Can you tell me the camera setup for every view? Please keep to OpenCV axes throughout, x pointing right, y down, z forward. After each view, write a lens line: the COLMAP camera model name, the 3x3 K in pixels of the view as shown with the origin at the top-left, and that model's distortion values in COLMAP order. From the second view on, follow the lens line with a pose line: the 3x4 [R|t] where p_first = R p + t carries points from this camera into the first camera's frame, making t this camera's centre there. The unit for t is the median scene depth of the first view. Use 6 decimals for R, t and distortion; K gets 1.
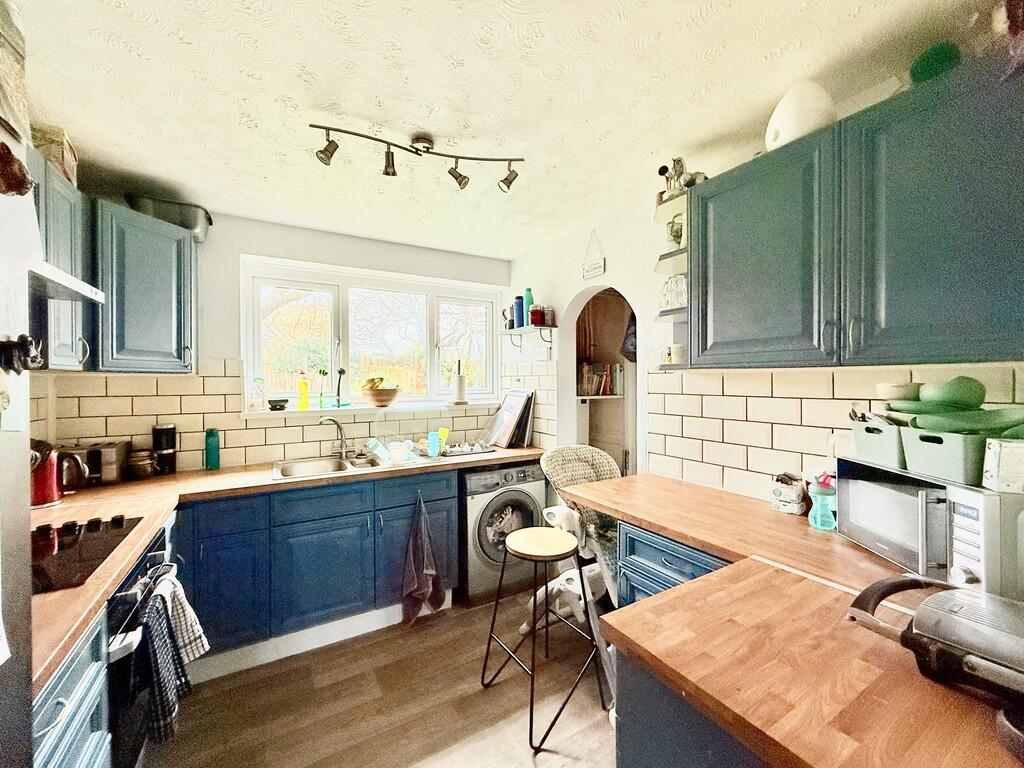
lens RADIAL K [[406.2, 0, 508.0], [0, 406.2, 383.0], [0, 0, 1]] dist [-0.001604, 0.000255]
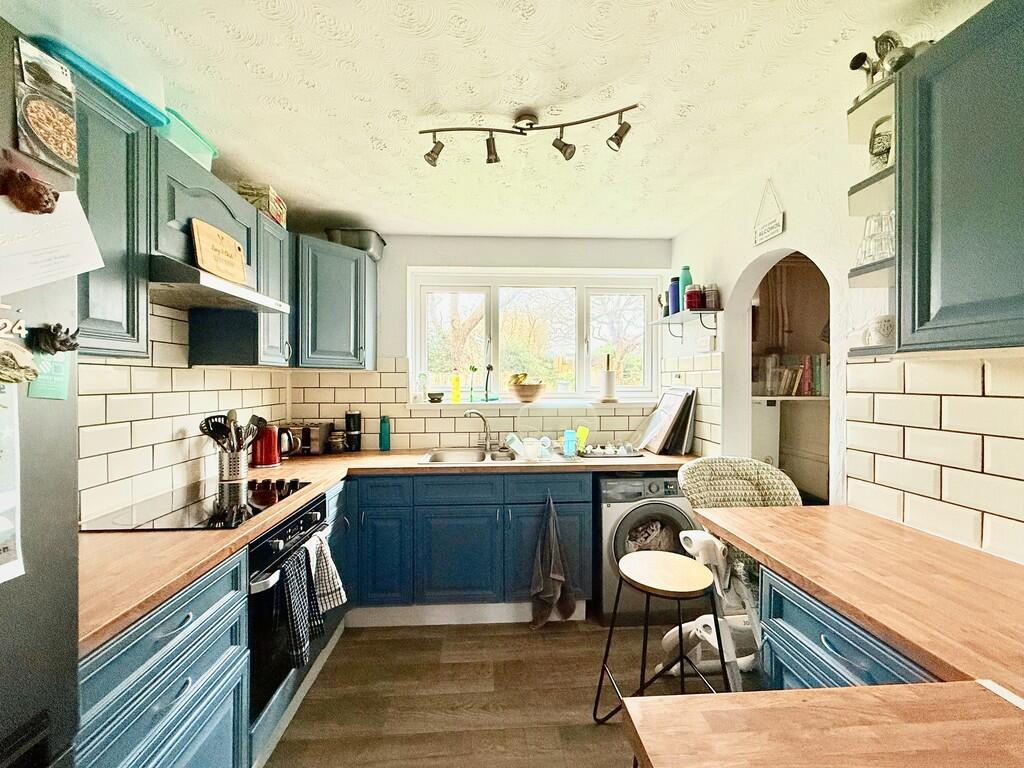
lens RADIAL K [[406.2, 0, 508.0], [0, 406.2, 383.0], [0, 0, 1]] dist [-0.001604, 0.000255]
pose [[0.891290, 0.006256, -0.453390, 0.145785], [-0.006061, 0.999980, 0.001883, 0.012584], [0.453392, 0.001069, 0.891310, 0.114004]]
